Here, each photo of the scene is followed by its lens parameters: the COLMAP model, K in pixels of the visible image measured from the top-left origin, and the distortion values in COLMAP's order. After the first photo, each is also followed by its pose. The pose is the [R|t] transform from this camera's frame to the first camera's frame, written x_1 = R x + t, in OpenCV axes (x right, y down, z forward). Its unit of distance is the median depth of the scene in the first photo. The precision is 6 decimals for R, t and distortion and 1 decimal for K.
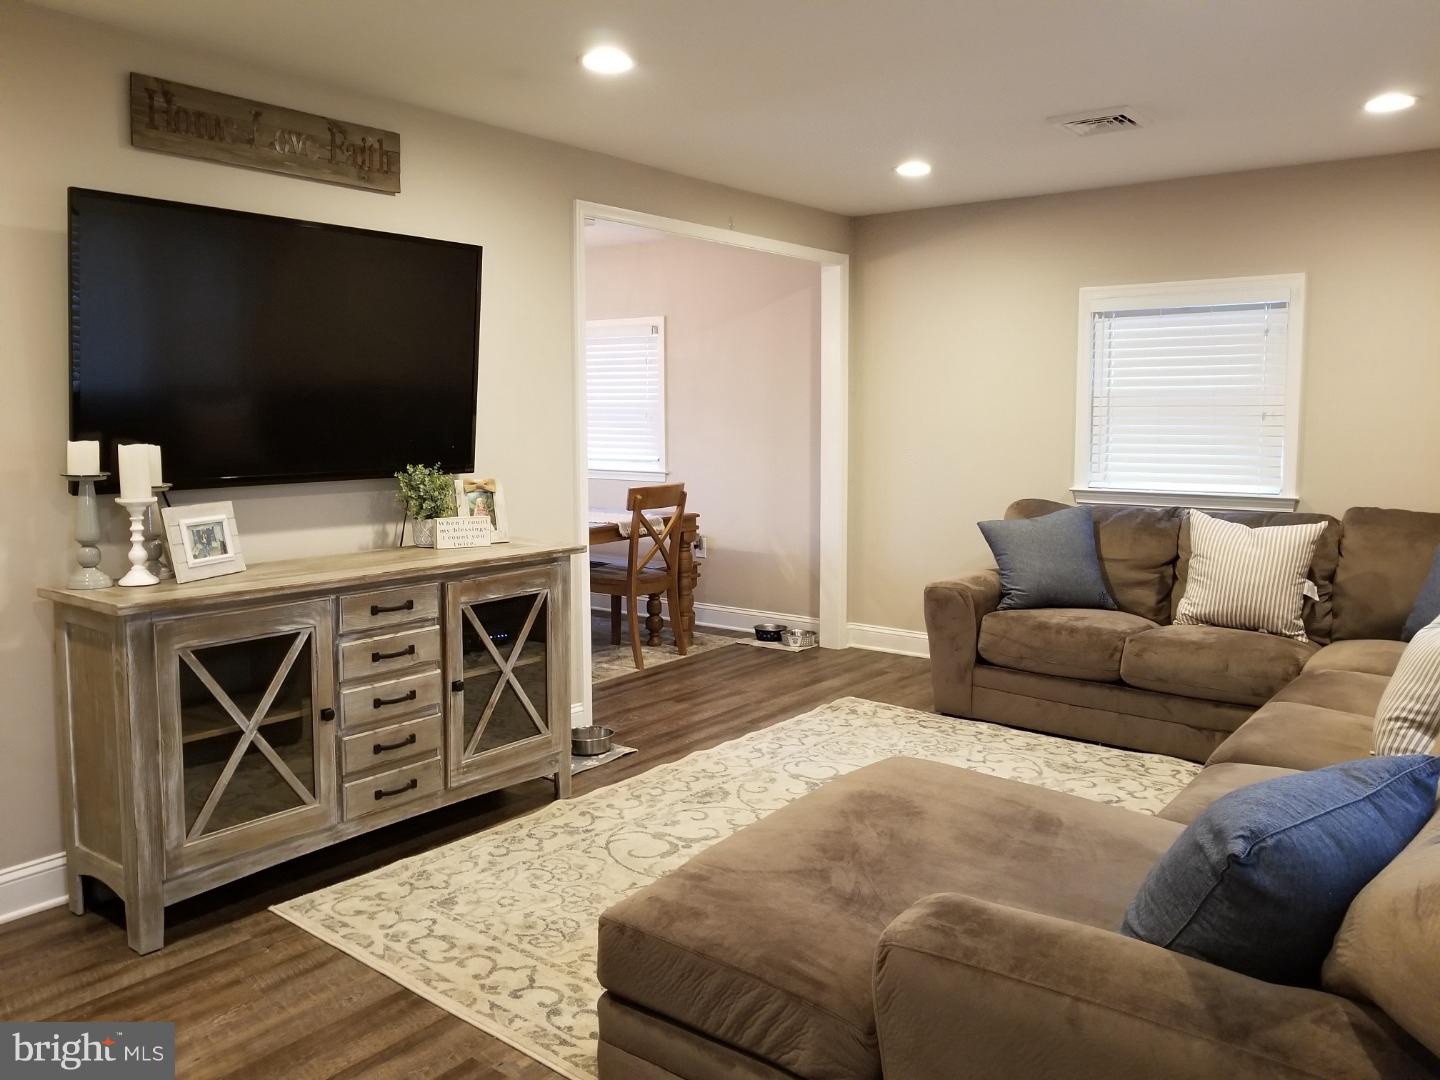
lens RADIAL K [[1148.0, 0, 715.9], [0, 1148.0, 534.8], [0, 0, 1]] dist [-0.013002, -0.002291]
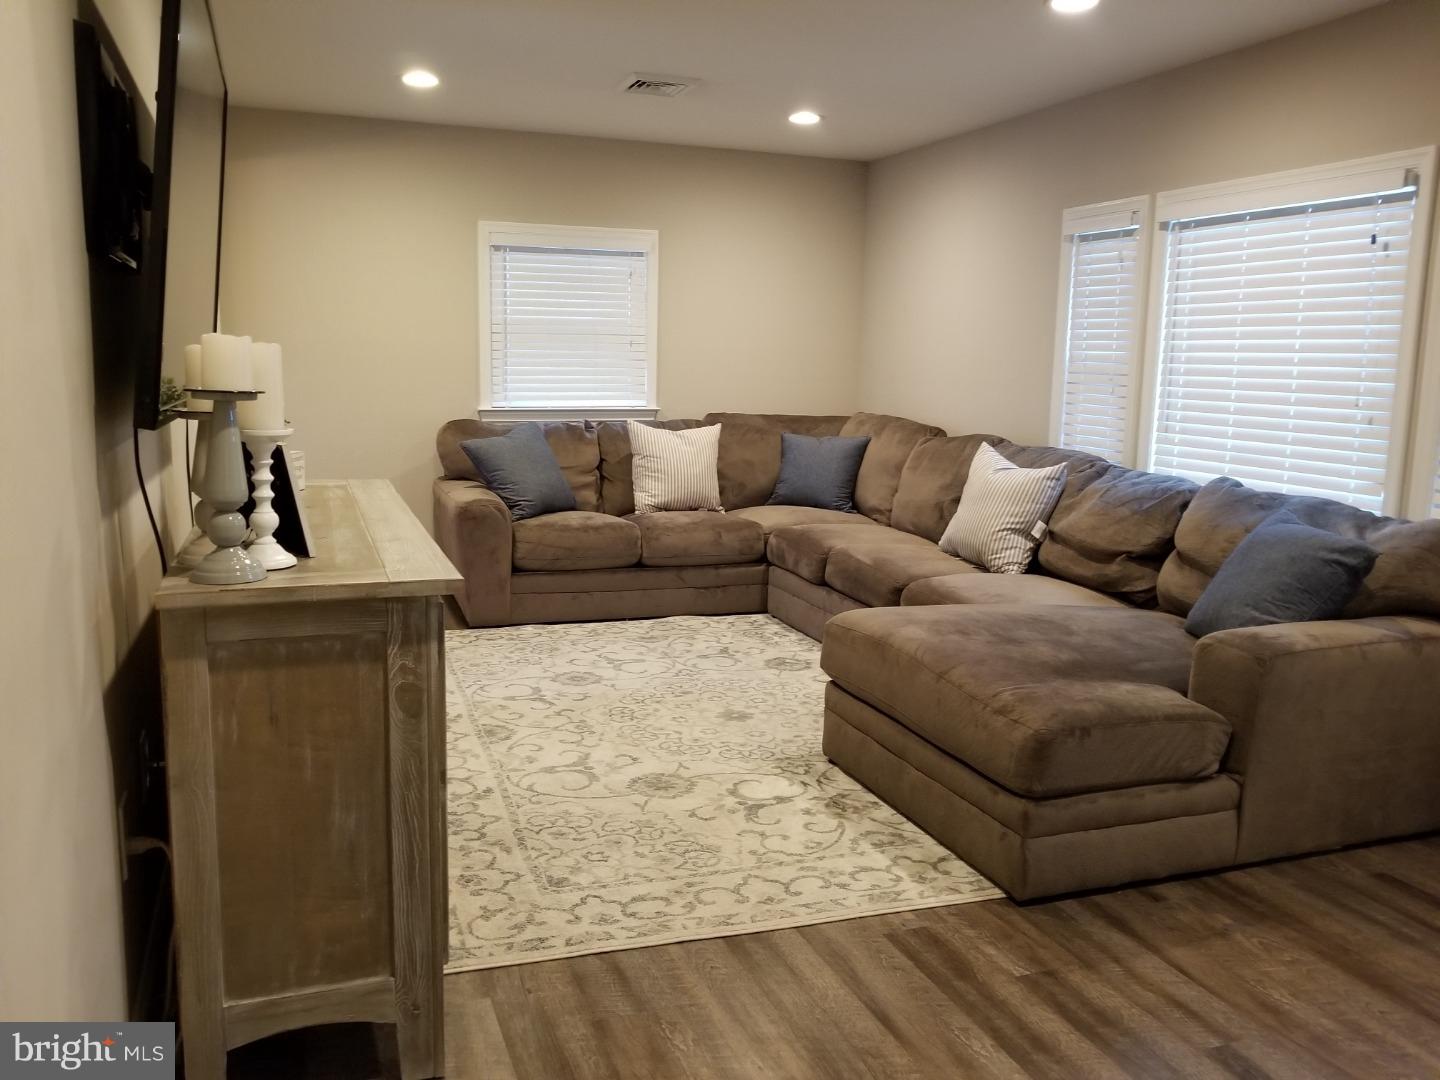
lens RADIAL K [[1148.0, 0, 685.2], [0, 1148.0, 537.0], [0, 0, 1]] dist [-0.013002, -0.002291]
pose [[0.534011, -0.121179, 0.836748, -0.672356], [0.075574, 0.992555, 0.095512, -0.011930], [-0.842093, 0.012232, 0.539194, 0.339443]]
